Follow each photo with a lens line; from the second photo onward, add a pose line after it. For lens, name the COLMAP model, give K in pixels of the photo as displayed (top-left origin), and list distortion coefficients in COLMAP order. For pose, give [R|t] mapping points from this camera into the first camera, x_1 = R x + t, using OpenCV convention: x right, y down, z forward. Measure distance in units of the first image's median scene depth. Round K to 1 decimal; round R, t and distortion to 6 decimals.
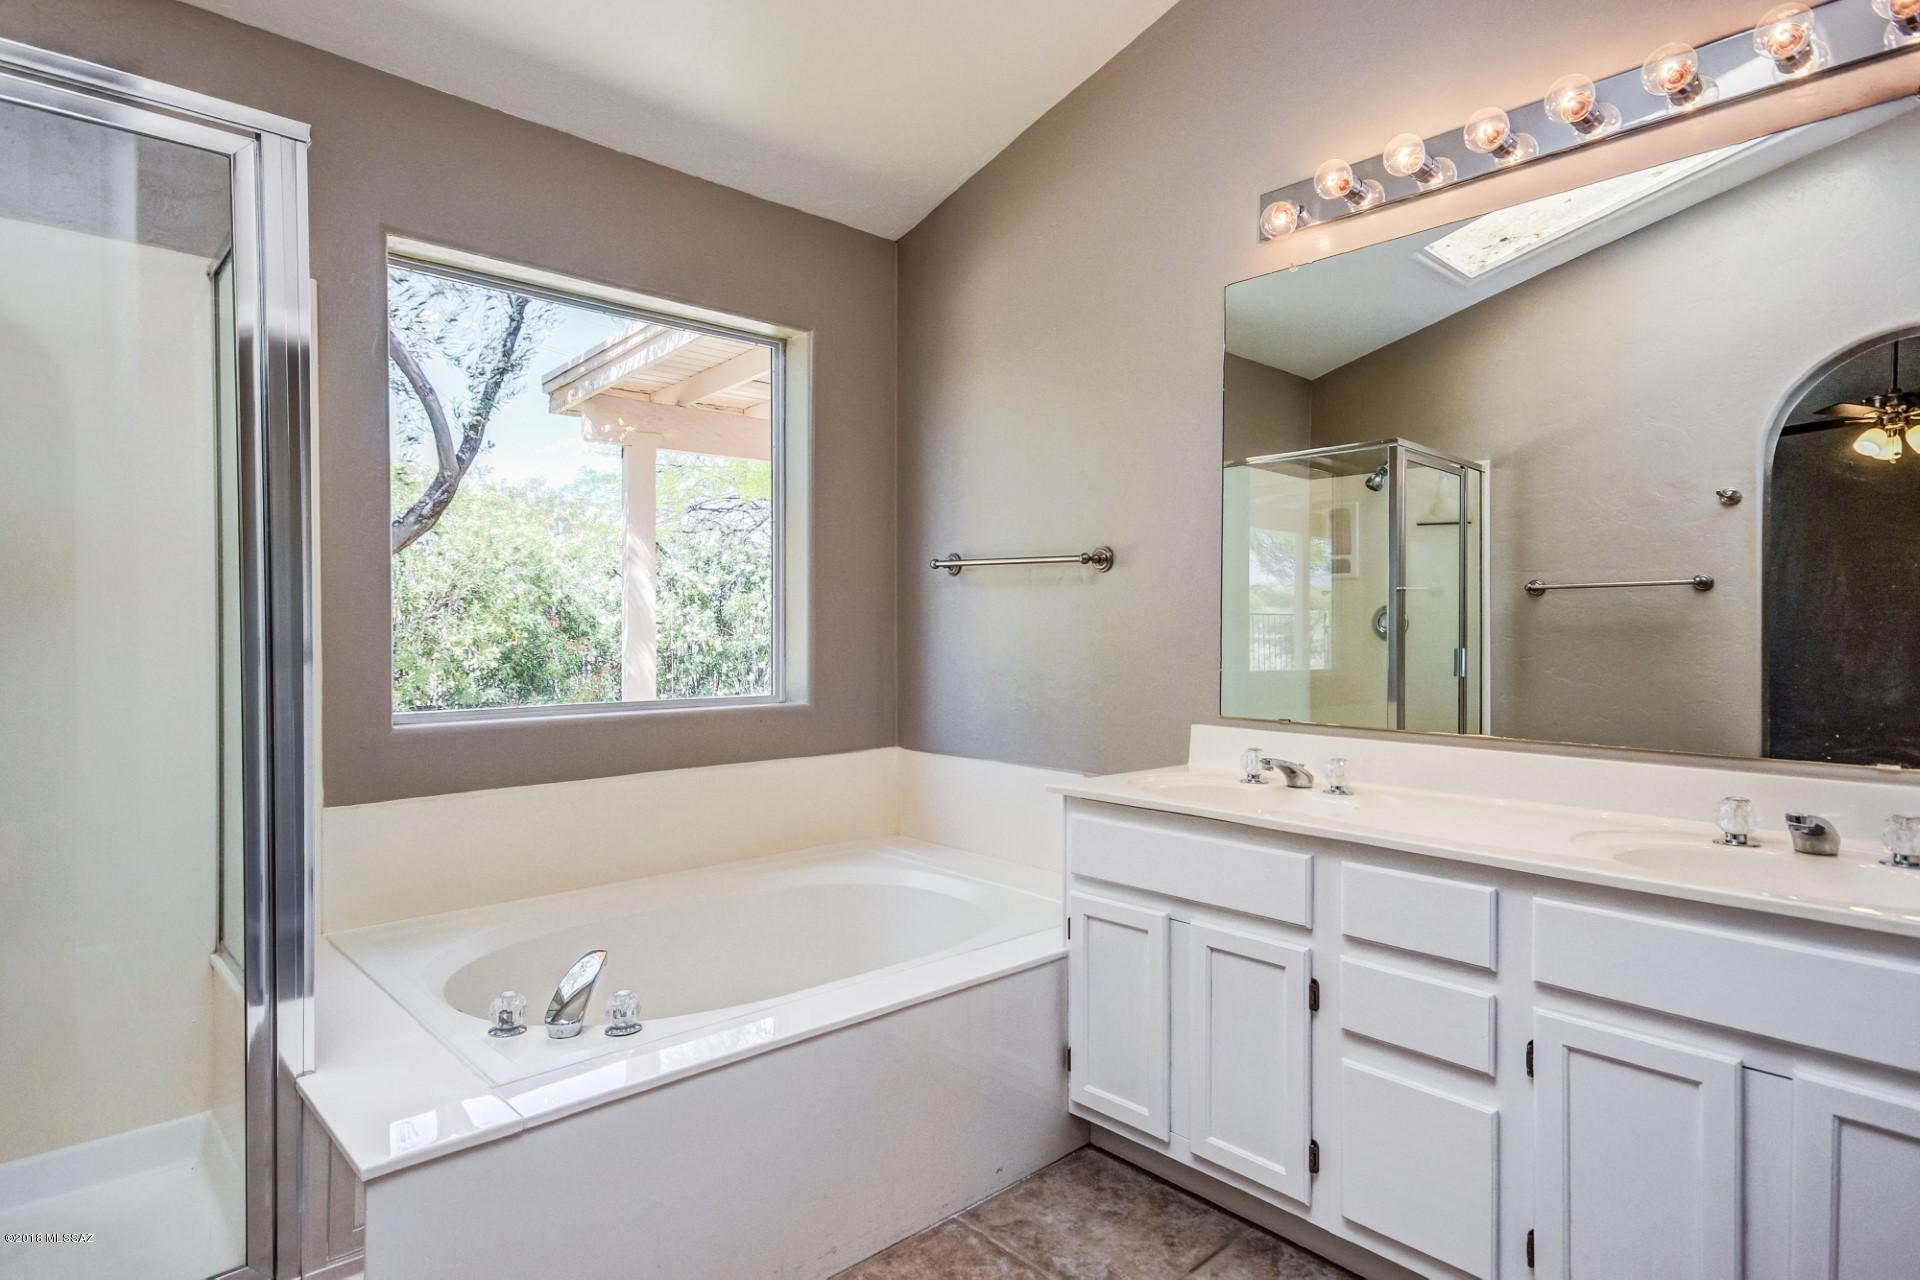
lens RADIAL K [[1040.7, 0, 965.2], [0, 1040.7, 636.0], [0, 0, 1]] dist [-0.004483, -0.000616]
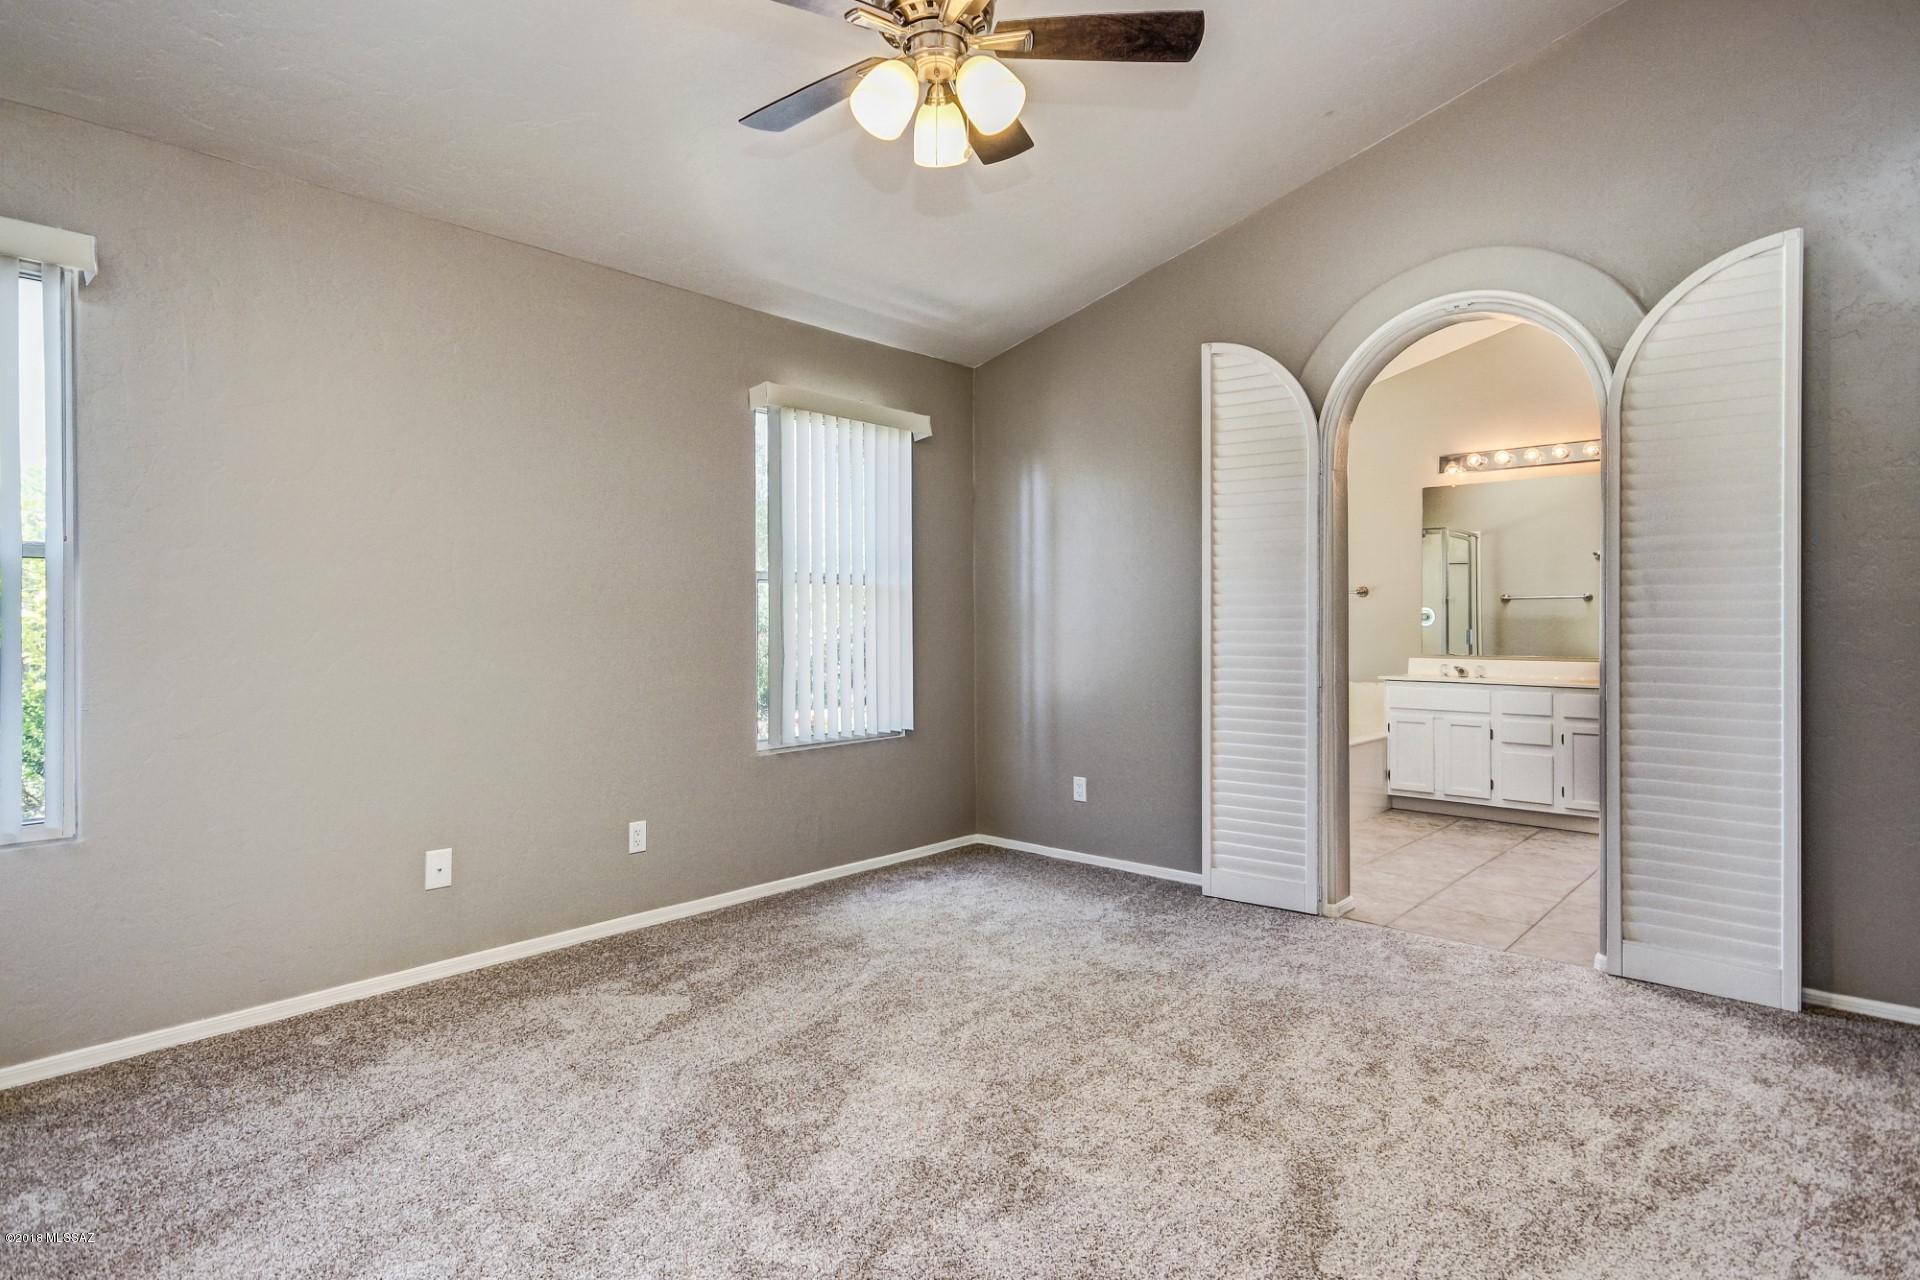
lens RADIAL K [[1040.7, 0, 955.4], [0, 1040.7, 634.5], [0, 0, 1]] dist [-0.004483, -0.000616]
pose [[0.995349, -0.007222, 0.096066, -1.313805], [0.006839, 0.999967, 0.004311, 0.010629], [-0.096094, -0.003634, 0.995366, -1.653194]]
